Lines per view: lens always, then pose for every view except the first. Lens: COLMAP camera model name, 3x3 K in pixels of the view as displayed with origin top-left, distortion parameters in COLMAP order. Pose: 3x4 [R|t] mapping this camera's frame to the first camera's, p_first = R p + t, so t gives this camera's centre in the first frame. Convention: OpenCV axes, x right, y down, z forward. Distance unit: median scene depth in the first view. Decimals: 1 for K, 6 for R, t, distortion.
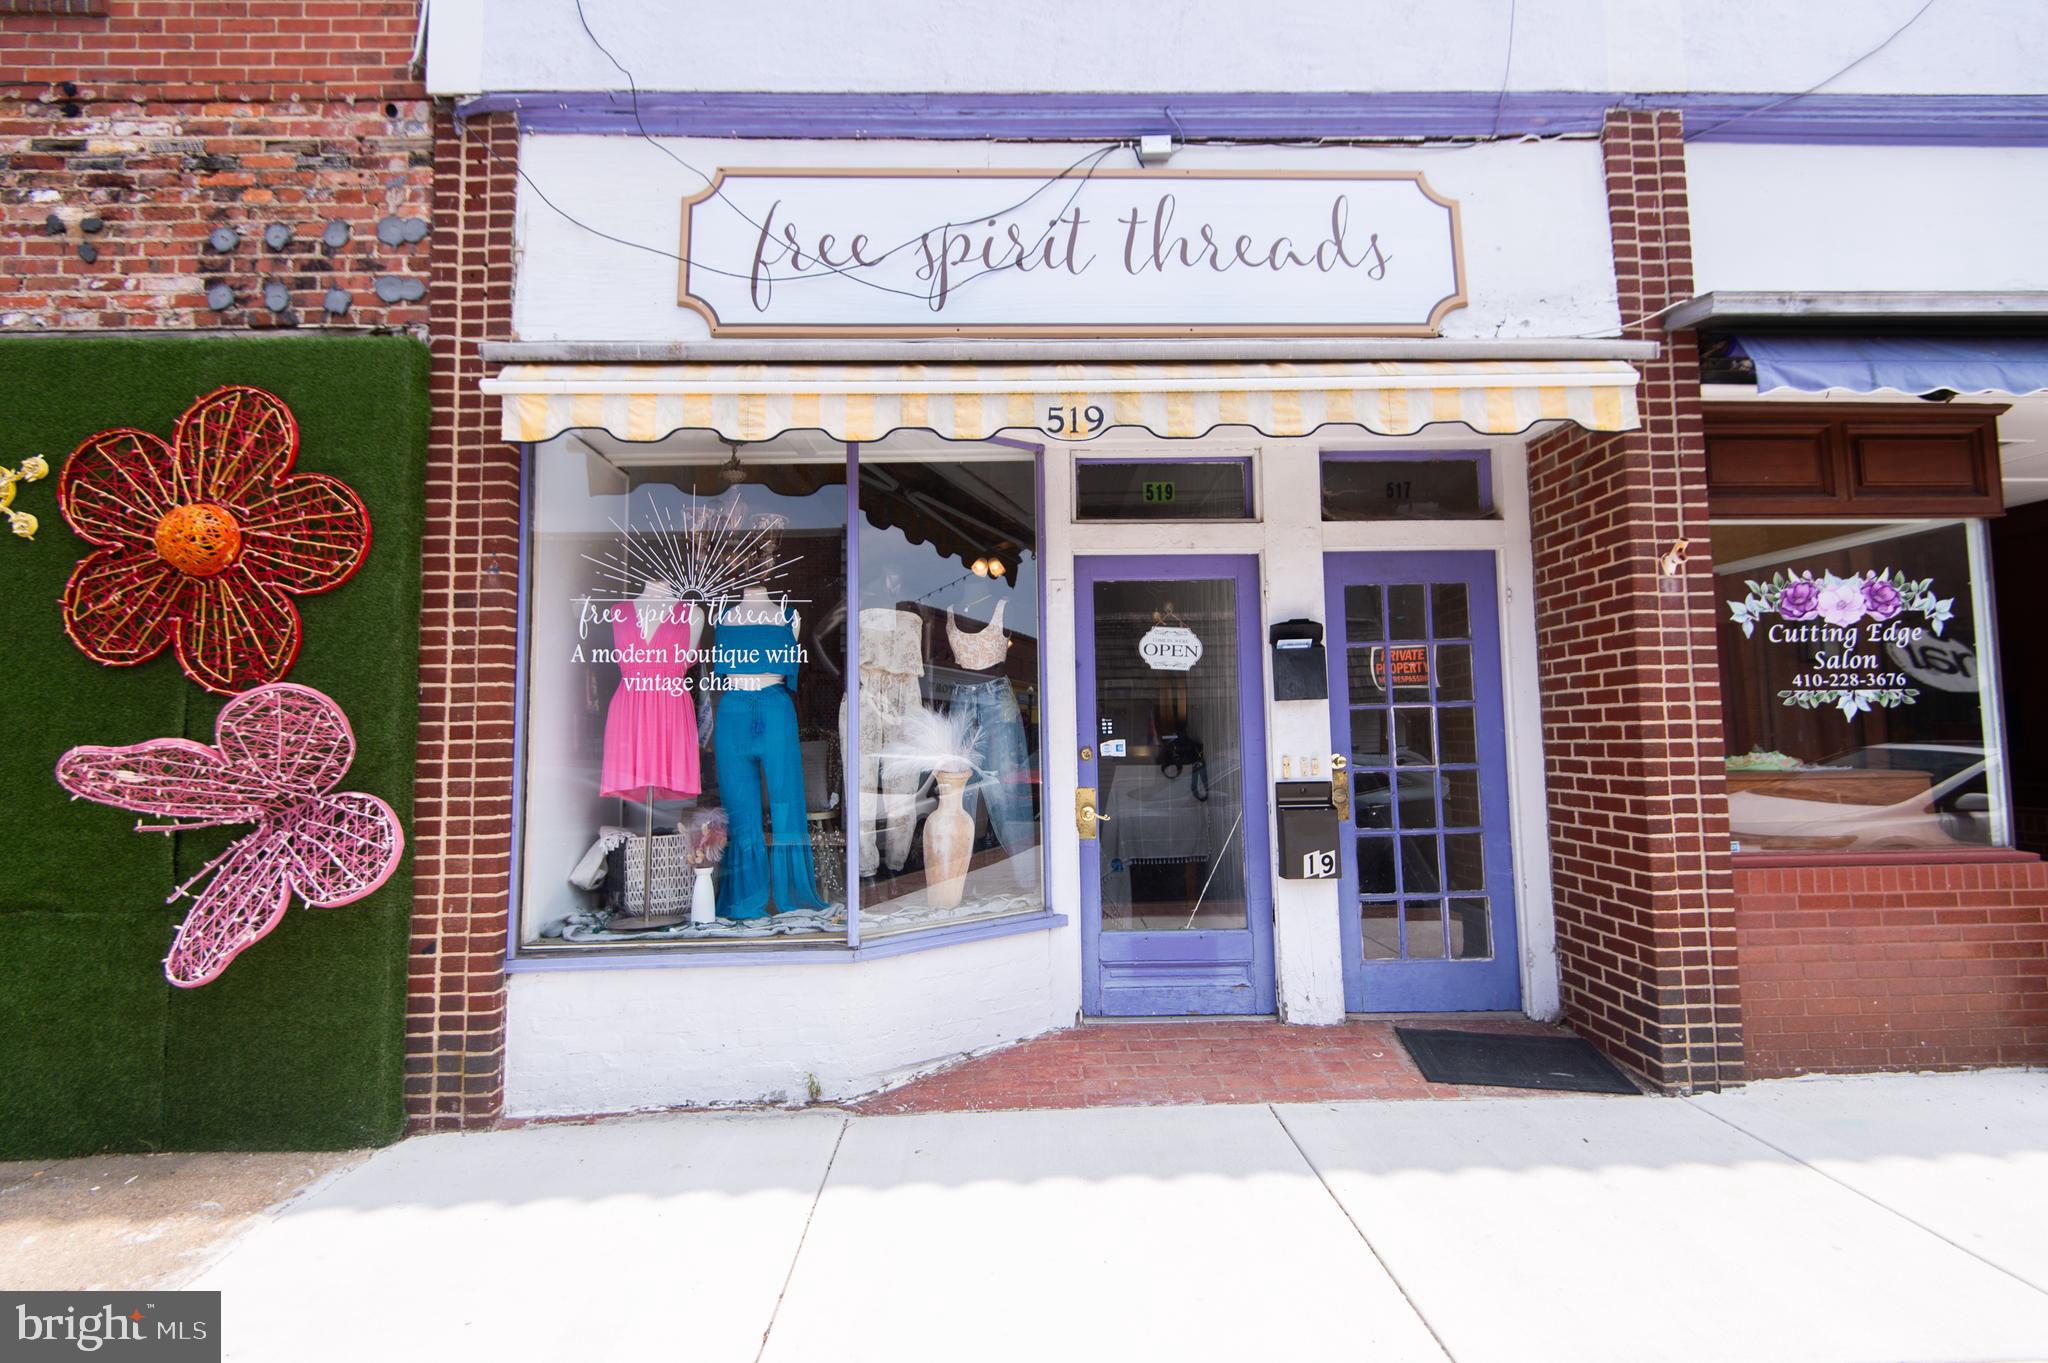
lens RADIAL K [[932.0, 0, 1034.0], [0, 932.0, 674.7], [0, 0, 1]] dist [0.037397, -0.025276]
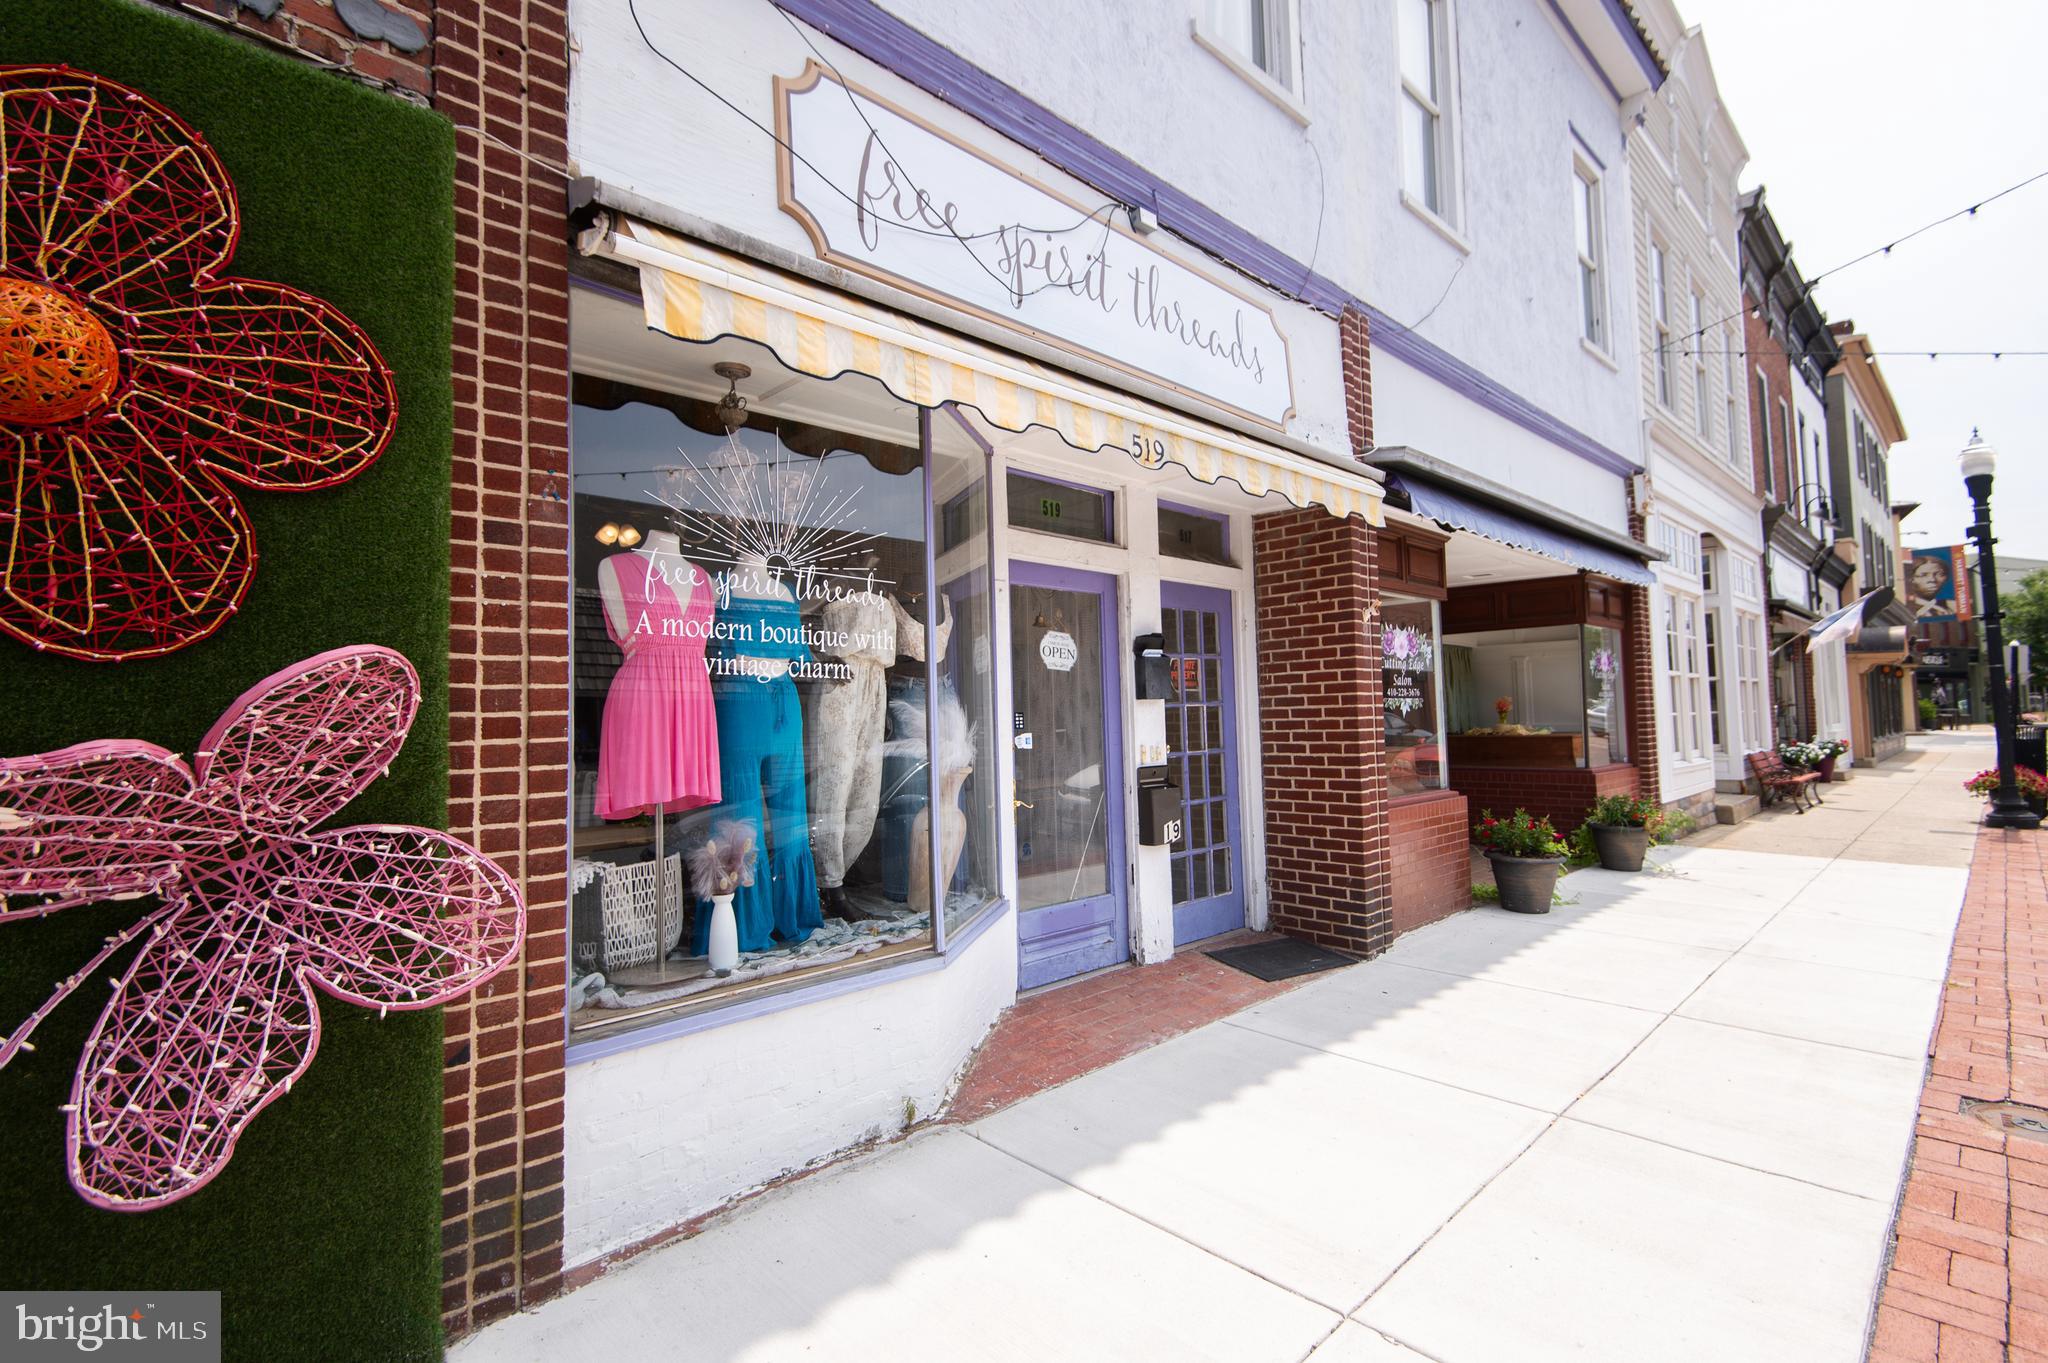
lens RADIAL K [[932.0, 0, 1034.0], [0, 932.0, 674.7], [0, 0, 1]] dist [0.037397, -0.025276]
pose [[0.739295, 0.033907, 0.672527, -0.749568], [-0.036294, 0.999286, -0.010485, 0.015744], [-0.672403, -0.016657, 0.739998, 0.233389]]
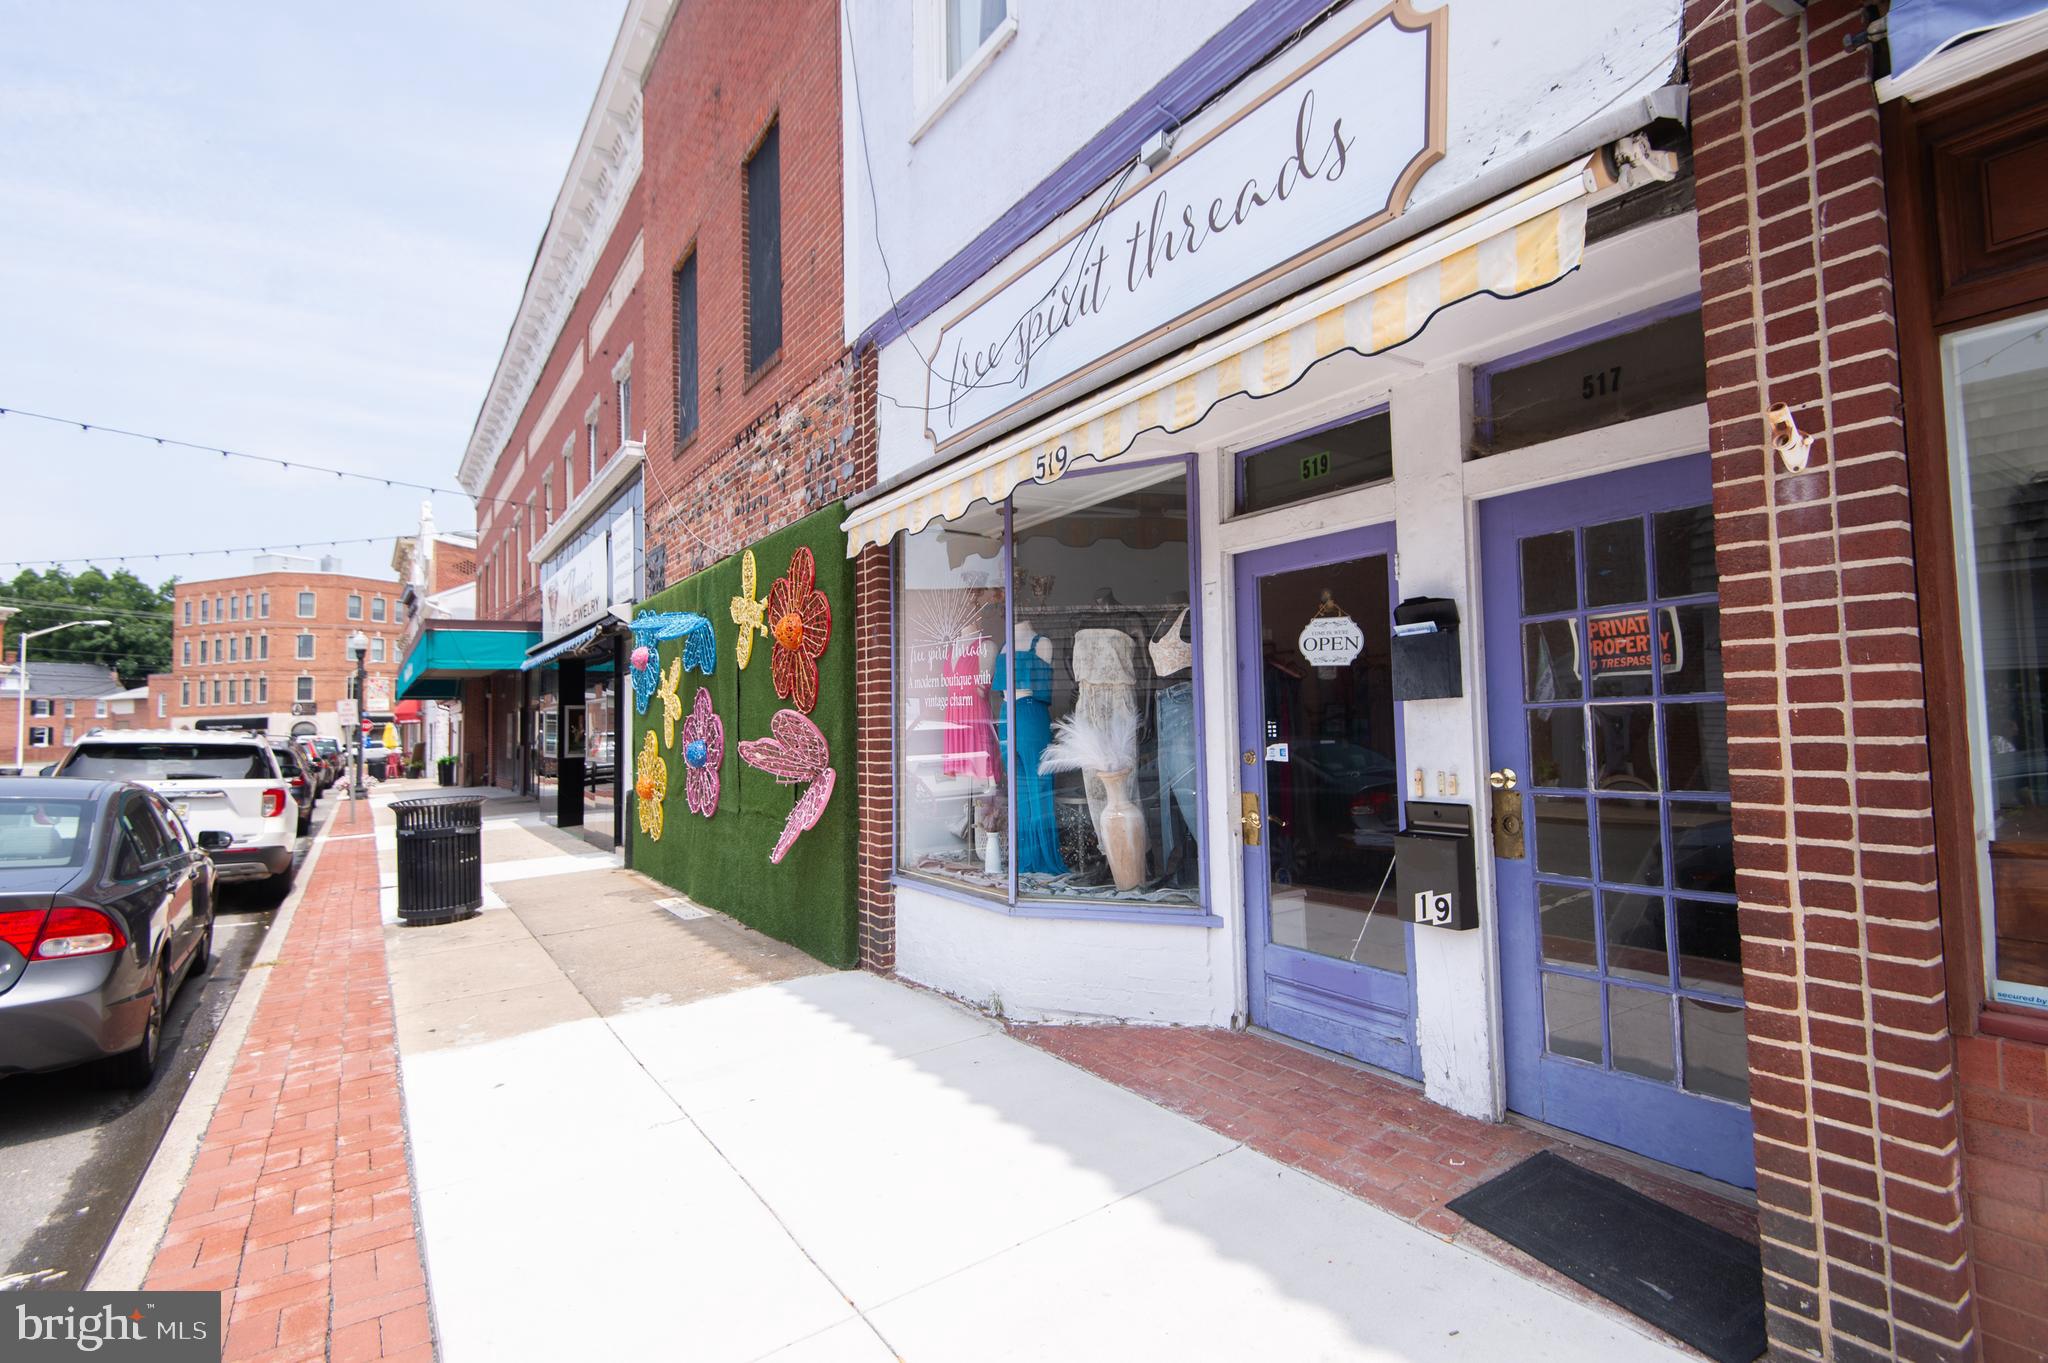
lens RADIAL K [[950.0, 0, 1012.4], [0, 950.0, 674.7], [0, 0, 1]] dist [0.037868, -0.025976]
pose [[0.532571, -0.040862, -0.845398, 0.899358], [0.071469, 0.997438, -0.003187, -0.018413], [0.843362, -0.058722, 0.534127, 0.313036]]
